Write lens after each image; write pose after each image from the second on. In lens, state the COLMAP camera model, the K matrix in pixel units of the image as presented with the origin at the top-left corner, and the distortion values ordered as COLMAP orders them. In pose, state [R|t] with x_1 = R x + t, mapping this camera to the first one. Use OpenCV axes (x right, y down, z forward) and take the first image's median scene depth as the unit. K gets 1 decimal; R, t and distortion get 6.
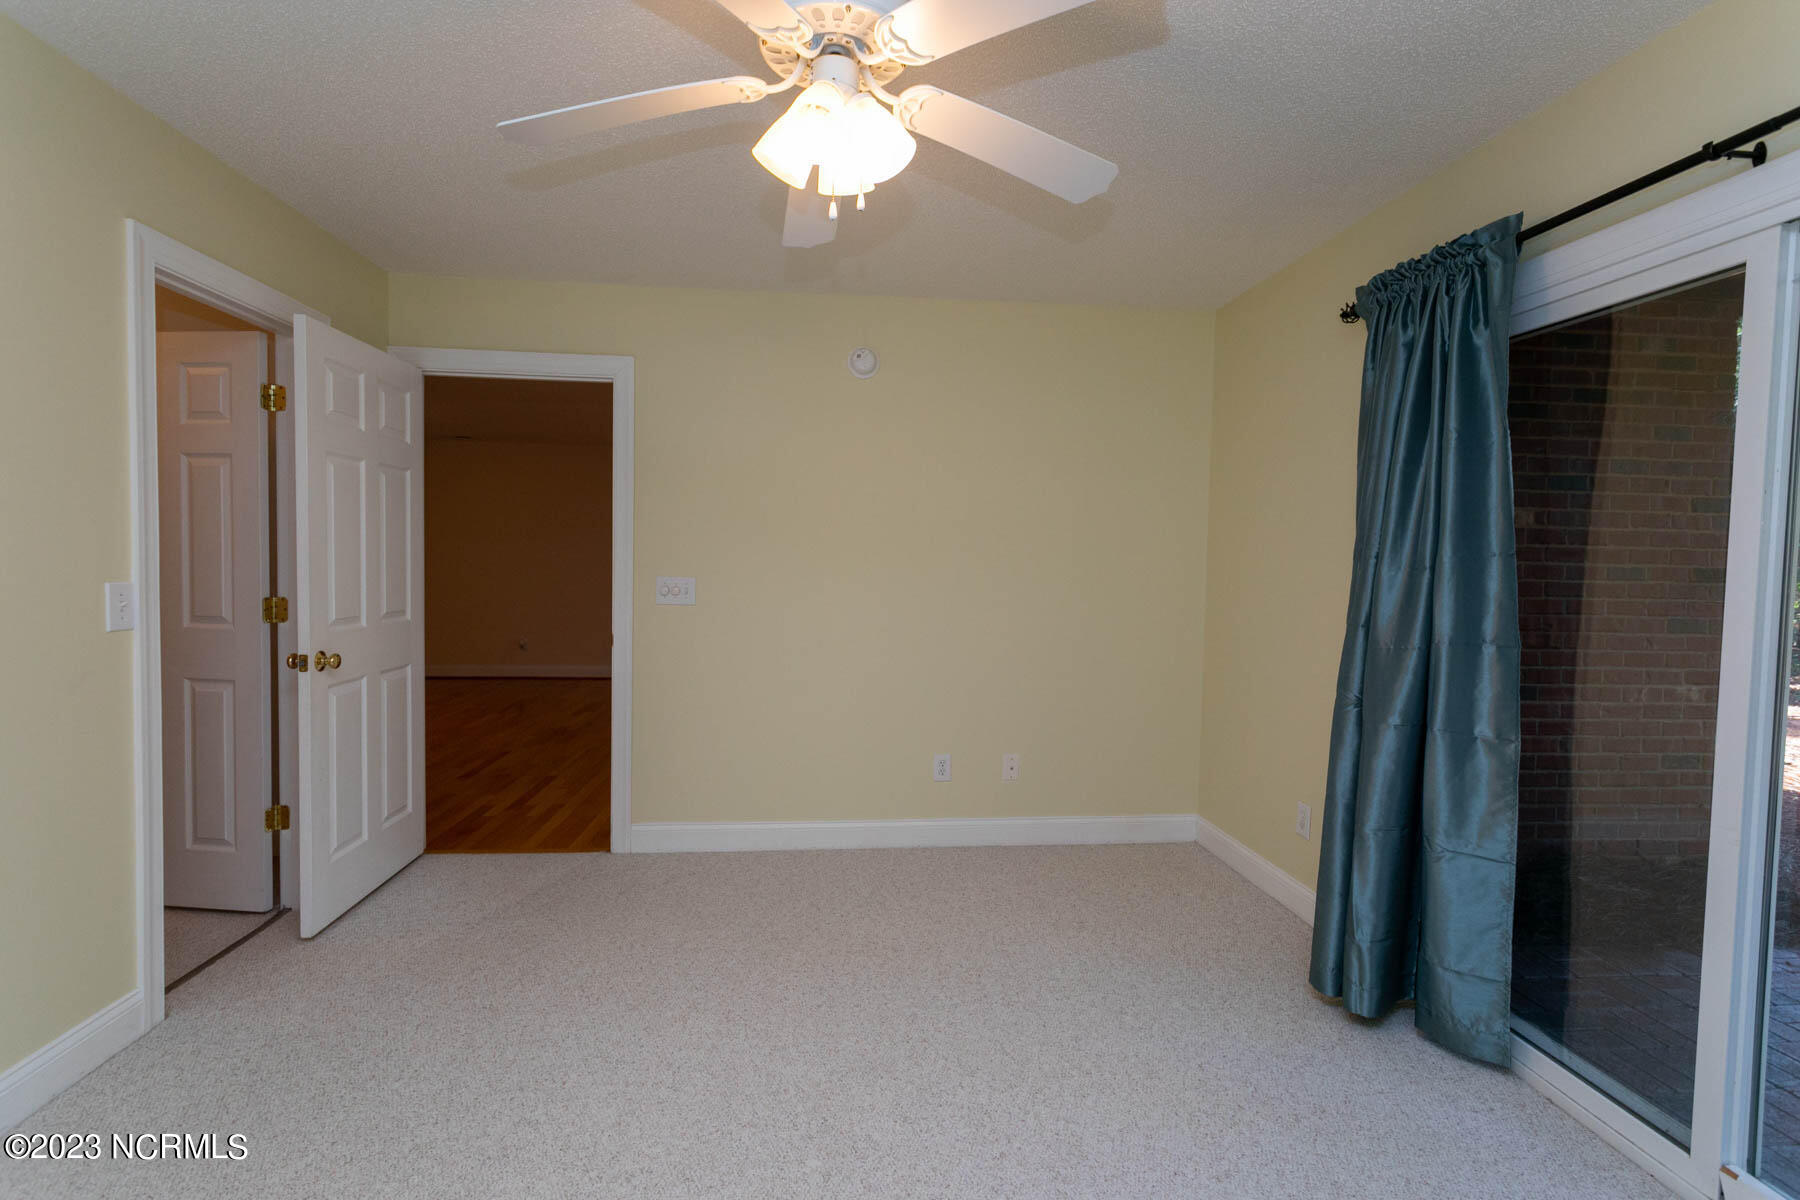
lens RADIAL K [[859.5, 0, 906.5], [0, 859.5, 599.1], [0, 0, 1]] dist [-0.001235, -0.000386]
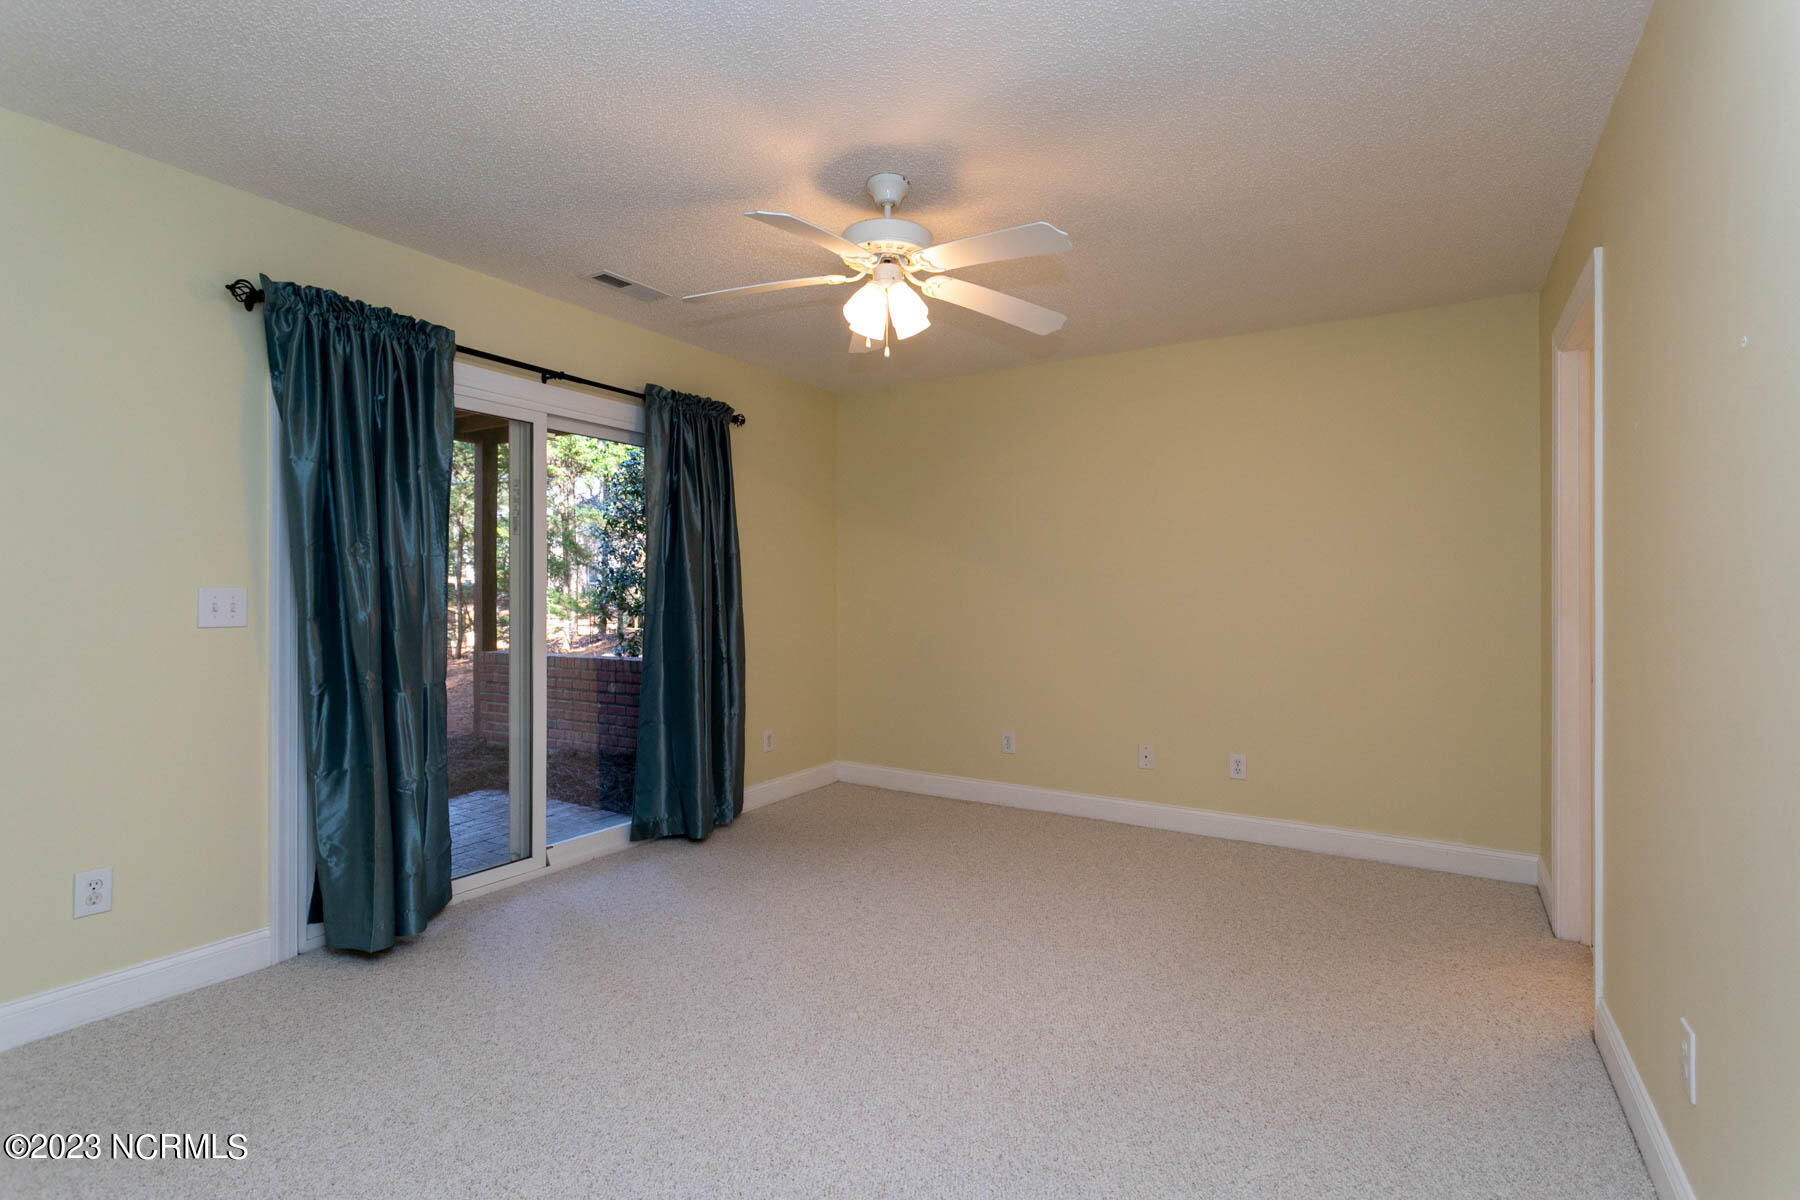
lens RADIAL K [[859.5, 0, 906.5], [0, 859.5, 599.1], [0, 0, 1]] dist [-0.001235, -0.000386]
pose [[-0.799187, -0.012016, 0.600962, -0.926458], [0.013860, 0.999166, 0.038410, -0.028137], [-0.600922, 0.039026, -0.798354, 1.913130]]
